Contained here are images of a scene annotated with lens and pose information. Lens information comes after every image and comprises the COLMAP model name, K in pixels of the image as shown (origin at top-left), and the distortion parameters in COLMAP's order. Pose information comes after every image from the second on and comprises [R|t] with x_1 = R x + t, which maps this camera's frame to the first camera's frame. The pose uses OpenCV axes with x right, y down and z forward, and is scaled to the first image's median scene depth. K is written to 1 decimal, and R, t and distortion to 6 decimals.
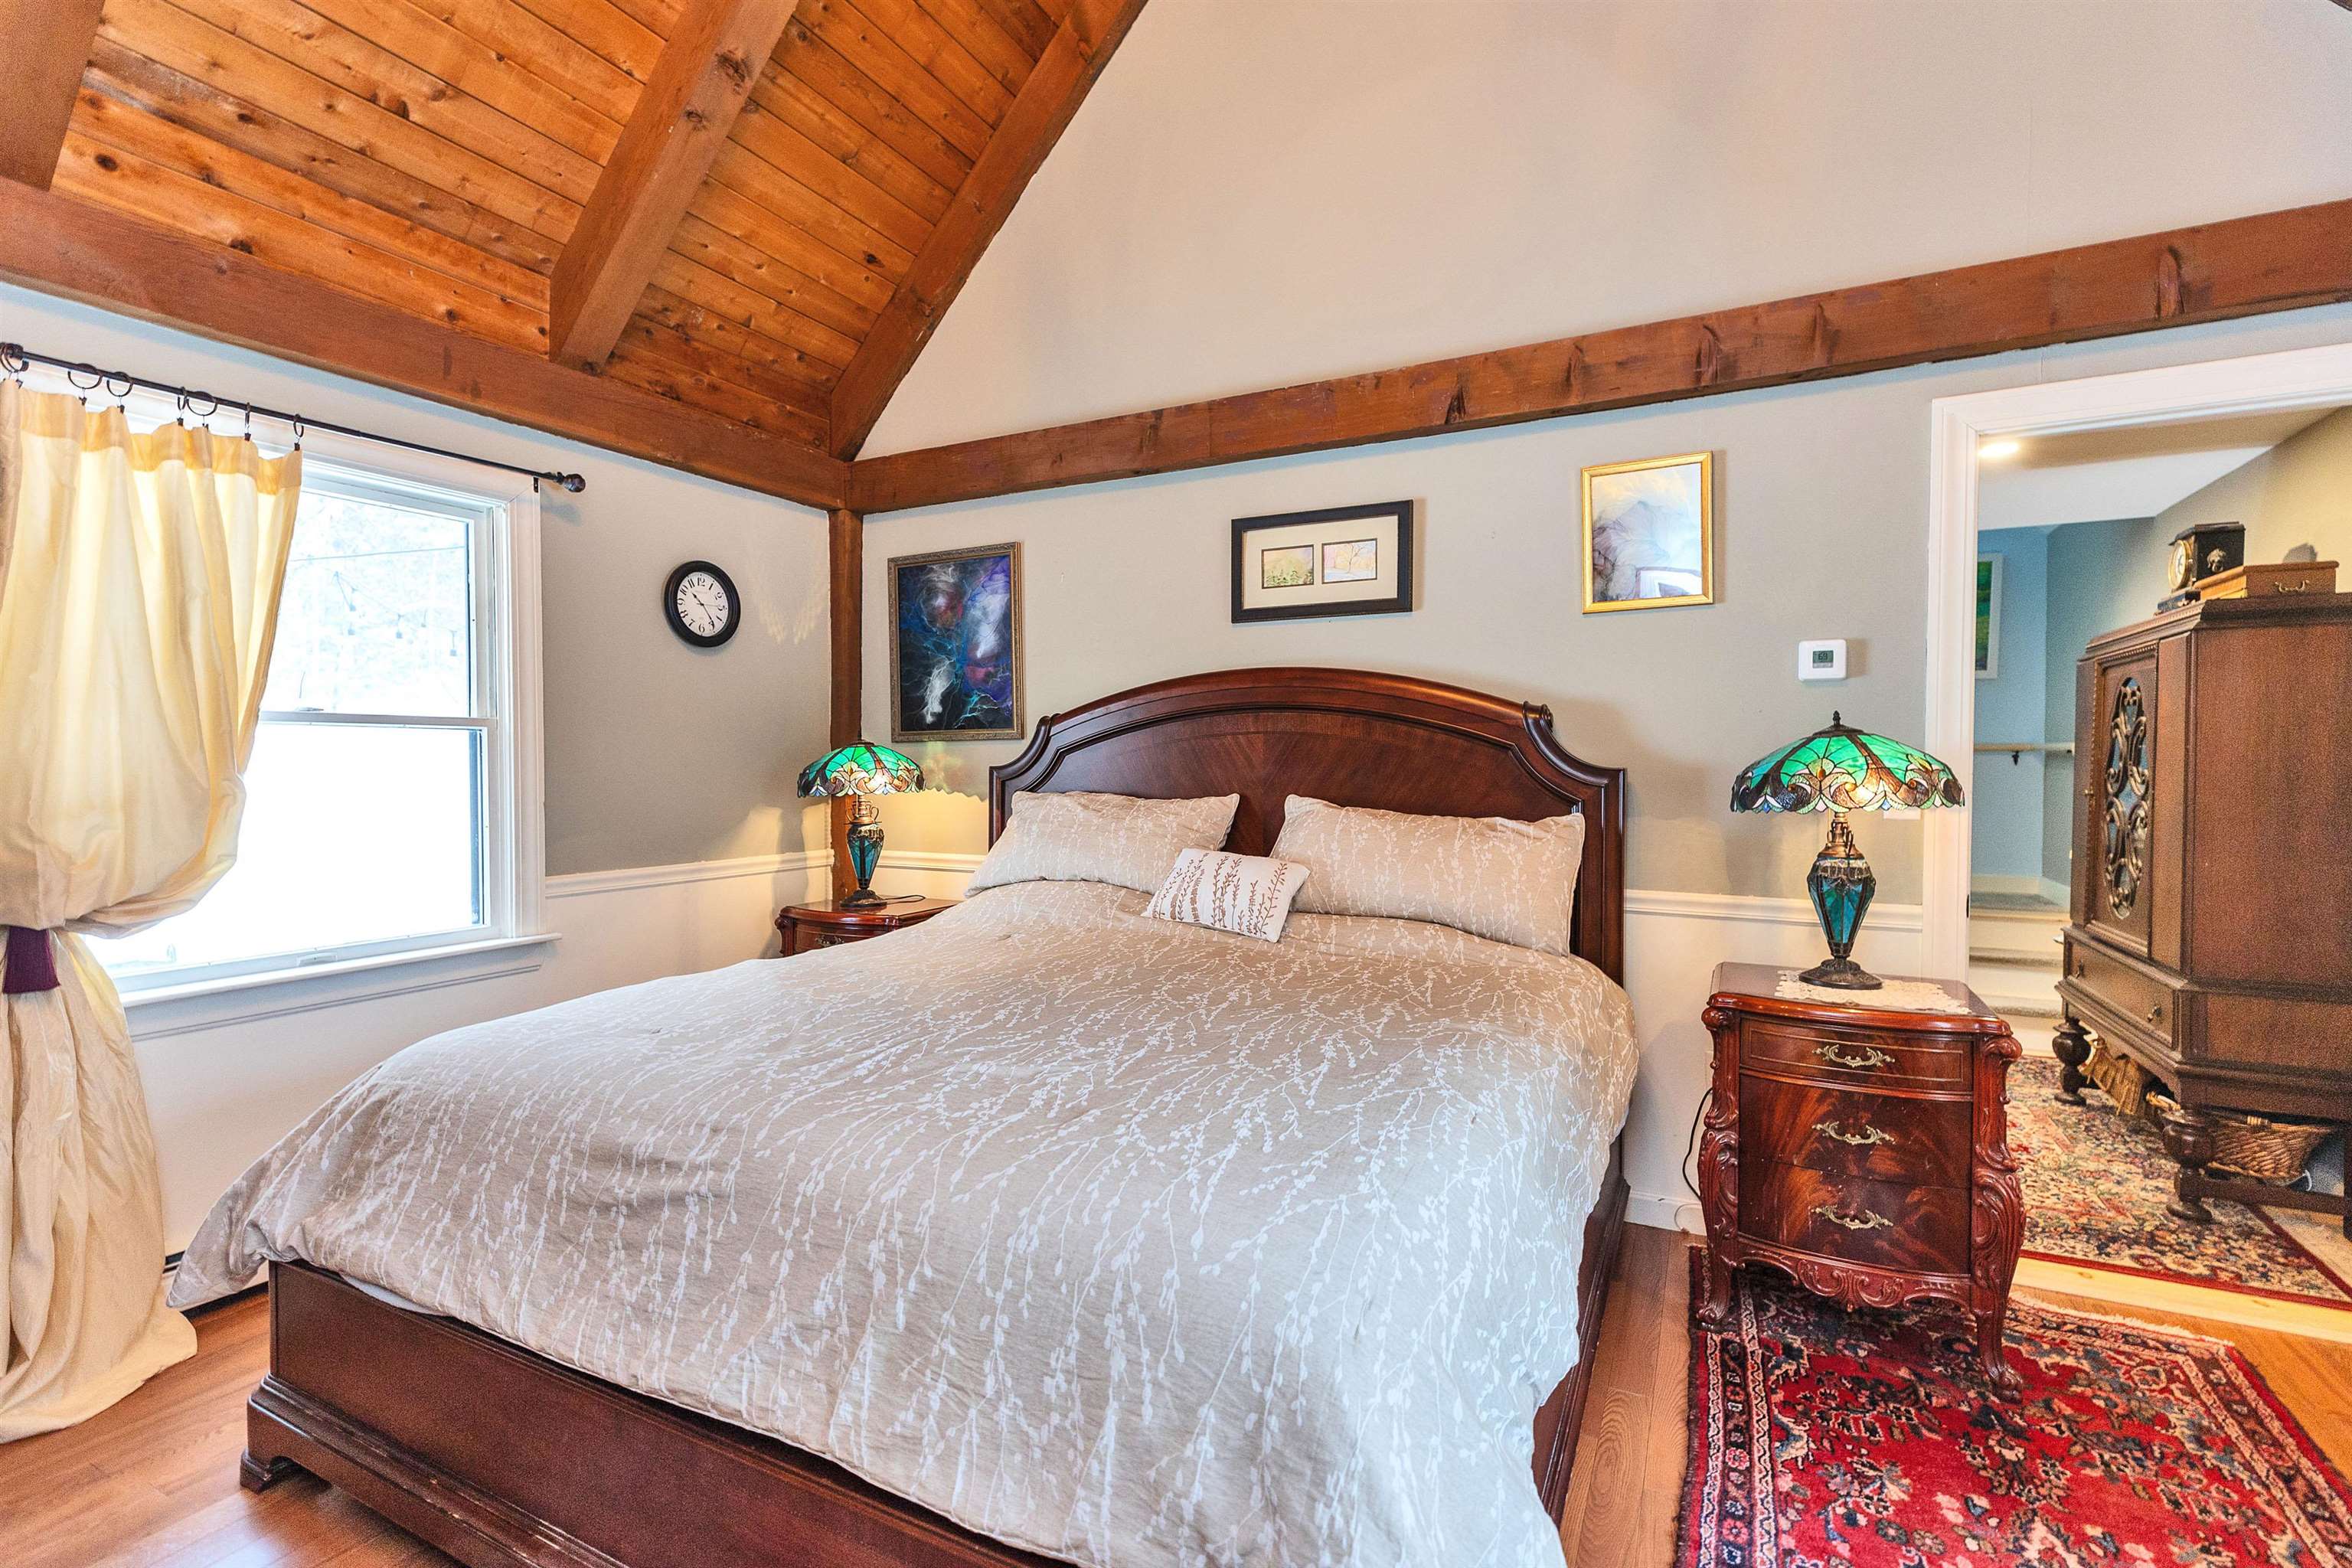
lens RADIAL K [[1066.8, 0, 1176.0], [0, 1066.8, 784.0], [0, 0, 1]] dist [0.004602, -0.000431]
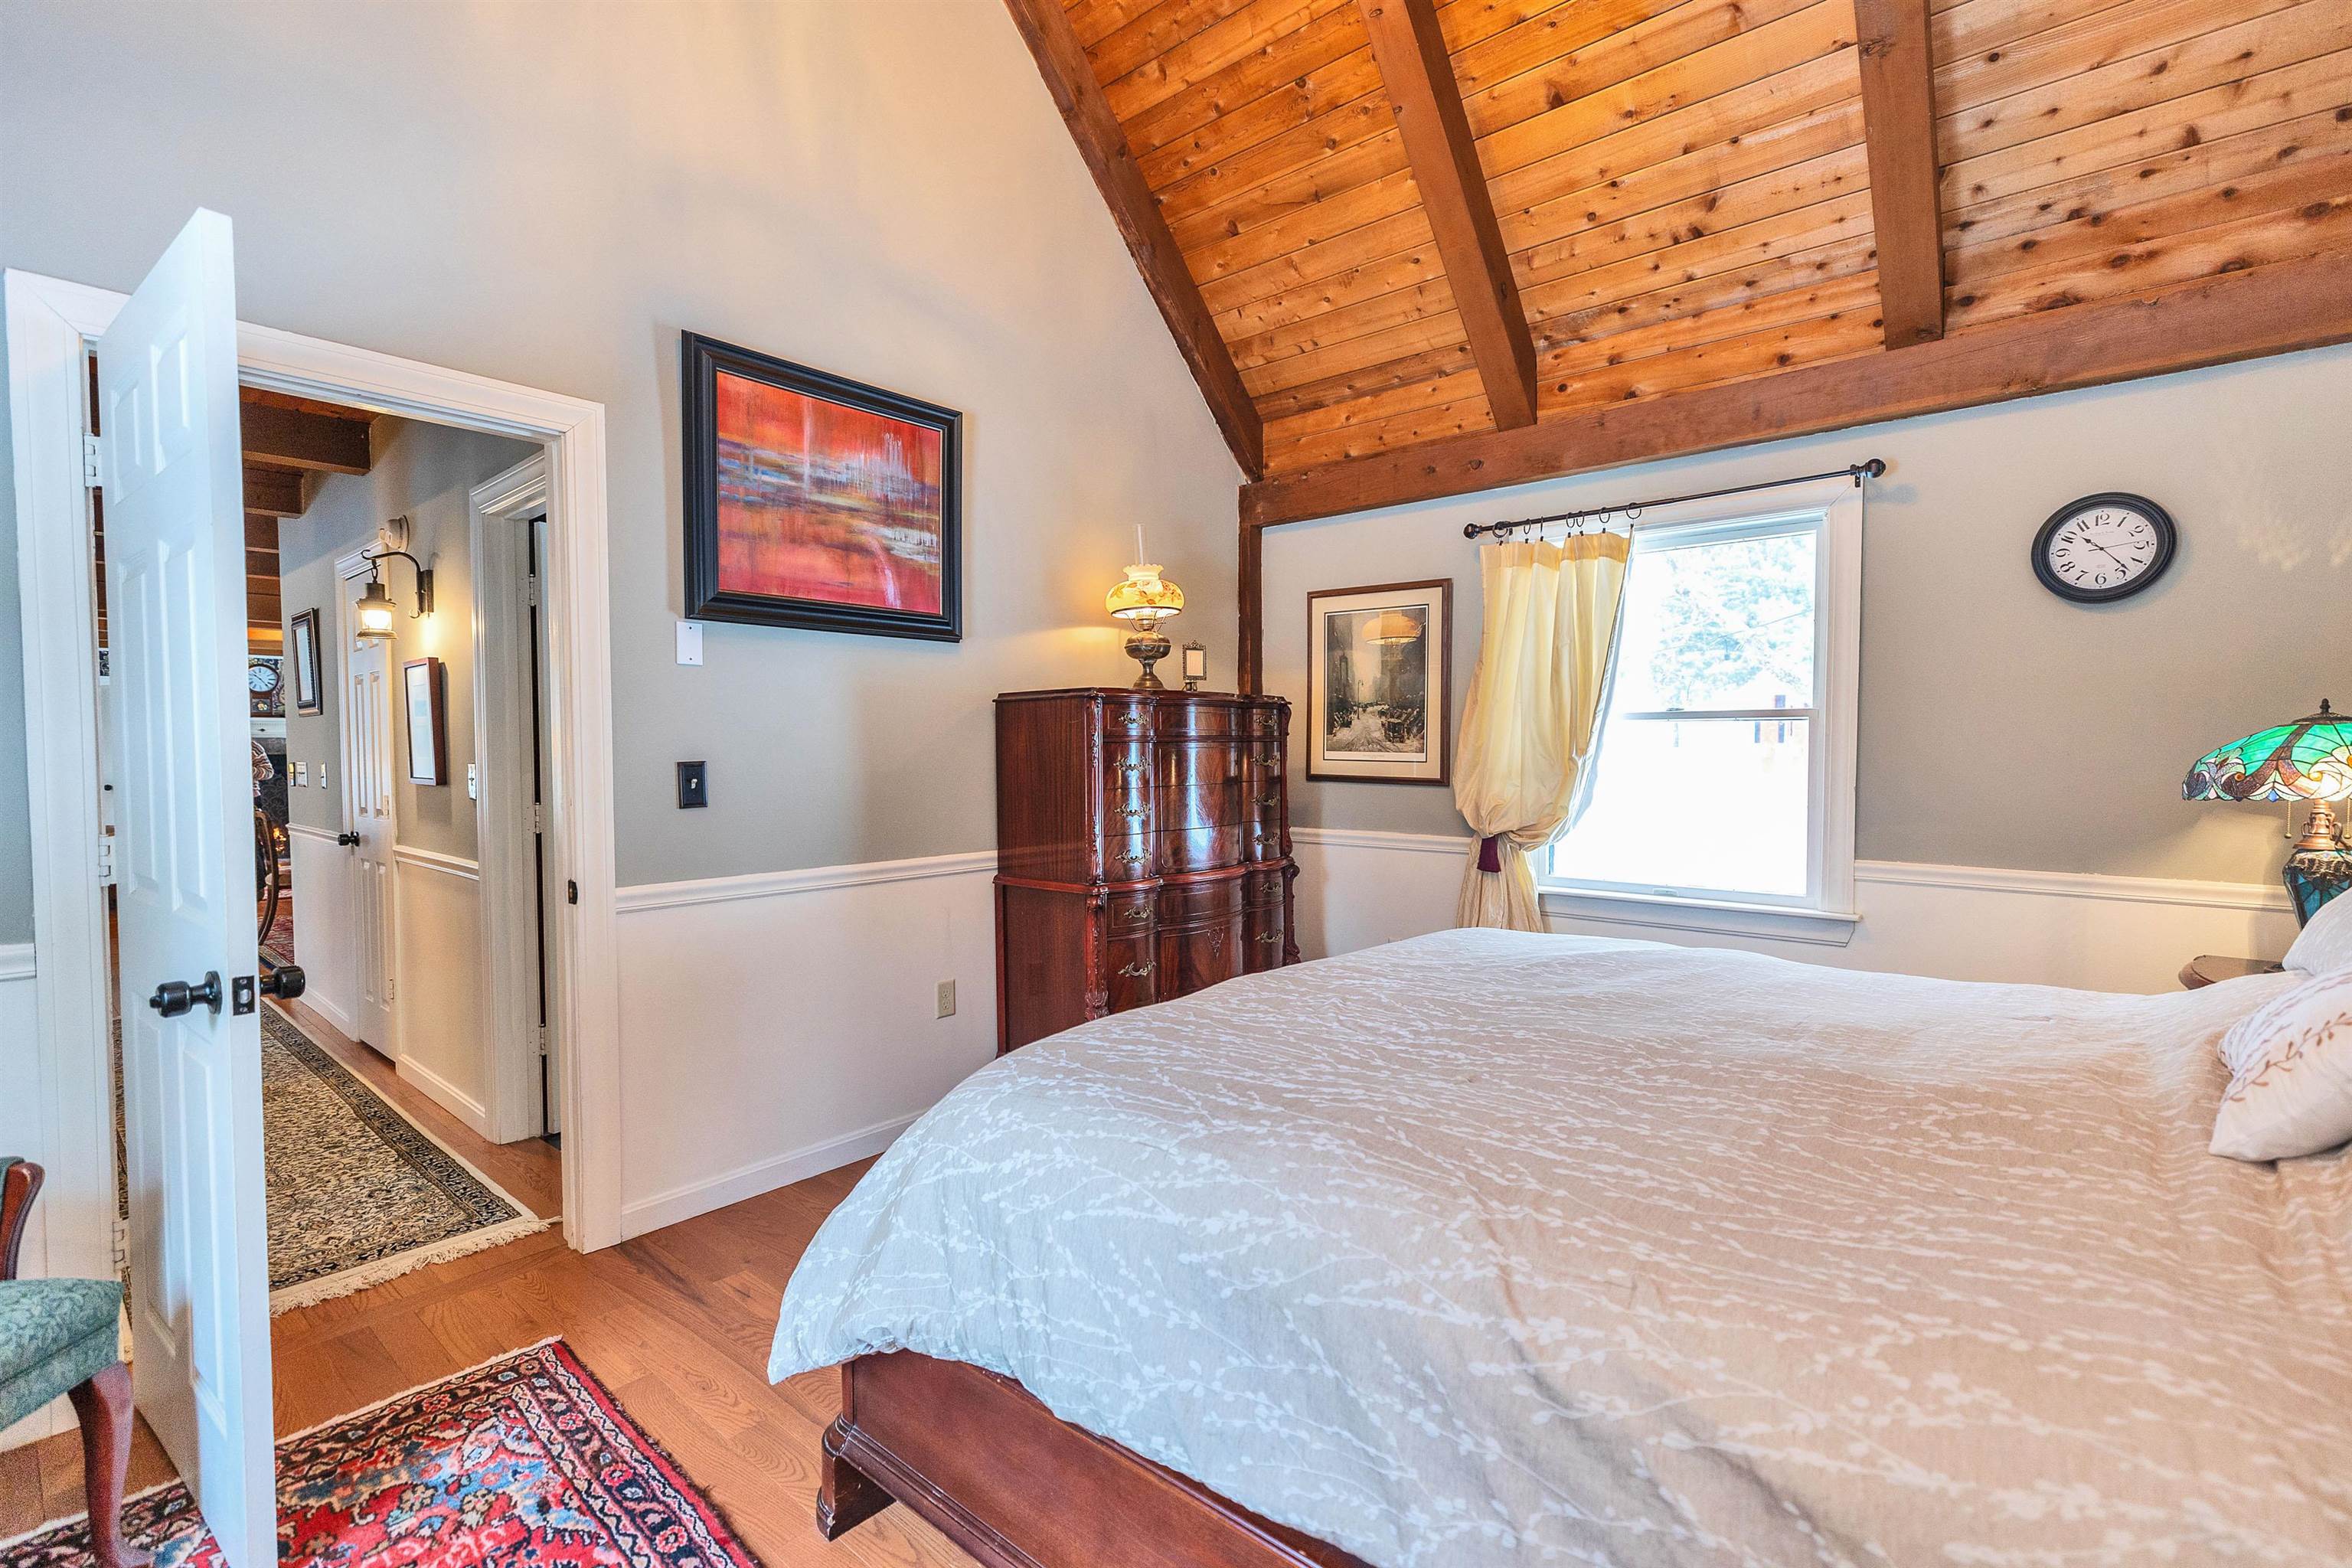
lens RADIAL K [[1066.8, 0, 1176.0], [0, 1066.8, 784.0], [0, 0, 1]] dist [0.004602, -0.000431]
pose [[-0.241911, 0.034710, -0.969678, 0.577039], [-0.019319, 0.998990, 0.040579, -0.015391], [0.970106, 0.028549, -0.240996, 0.621721]]
